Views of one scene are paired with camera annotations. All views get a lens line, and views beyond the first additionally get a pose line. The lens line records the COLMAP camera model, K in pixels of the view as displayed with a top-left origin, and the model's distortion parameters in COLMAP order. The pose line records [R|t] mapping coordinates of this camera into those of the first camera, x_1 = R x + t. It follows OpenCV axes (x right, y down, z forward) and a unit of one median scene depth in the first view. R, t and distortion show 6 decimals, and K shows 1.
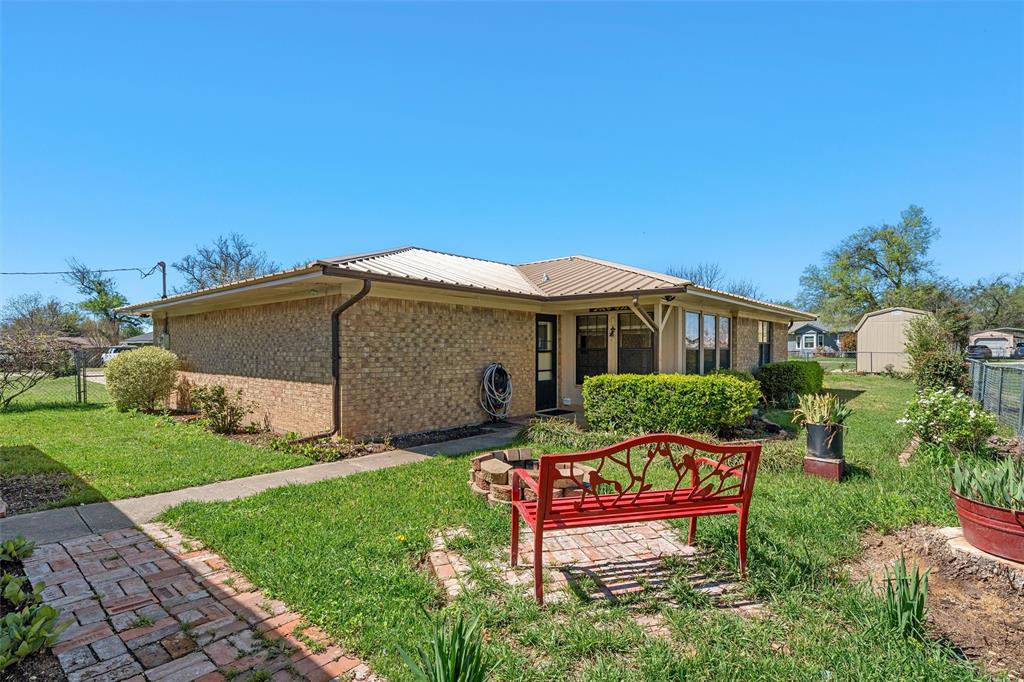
lens RADIAL K [[482.1, 0, 514.3], [0, 482.1, 344.8], [0, 0, 1]] dist [0.002240, -0.000215]
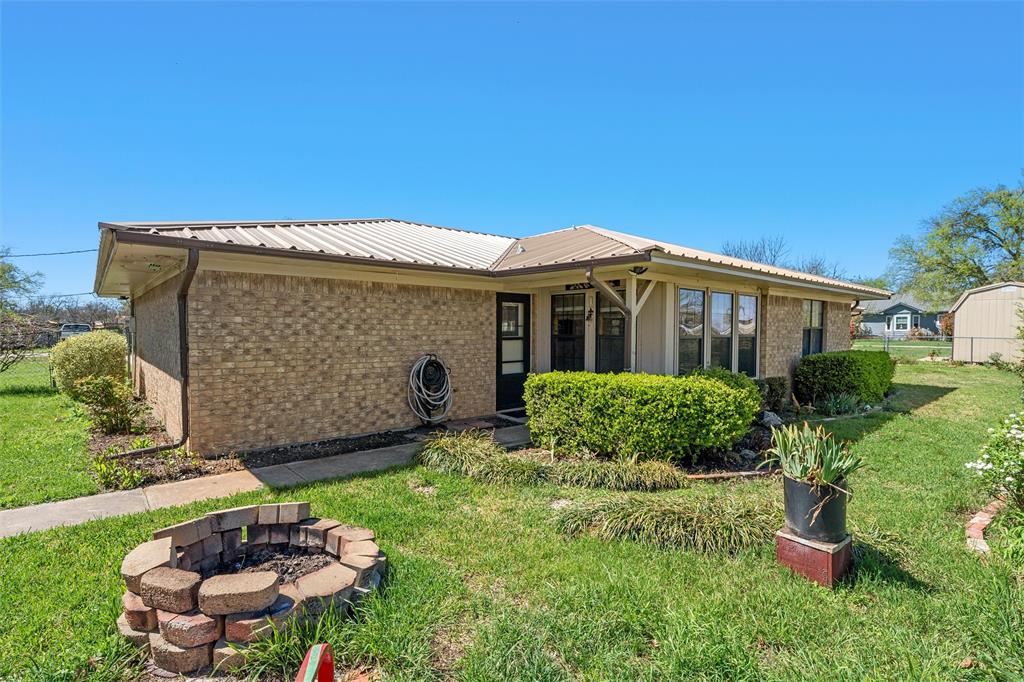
lens RADIAL K [[482.1, 0, 509.6], [0, 482.1, 337.7], [0, 0, 1]] dist [0.002240, -0.000215]
pose [[0.990426, 0.005990, -0.137914, 0.212151], [-0.002311, 0.999638, 0.026821, -0.011961], [0.138024, -0.026246, 0.990081, 0.223928]]
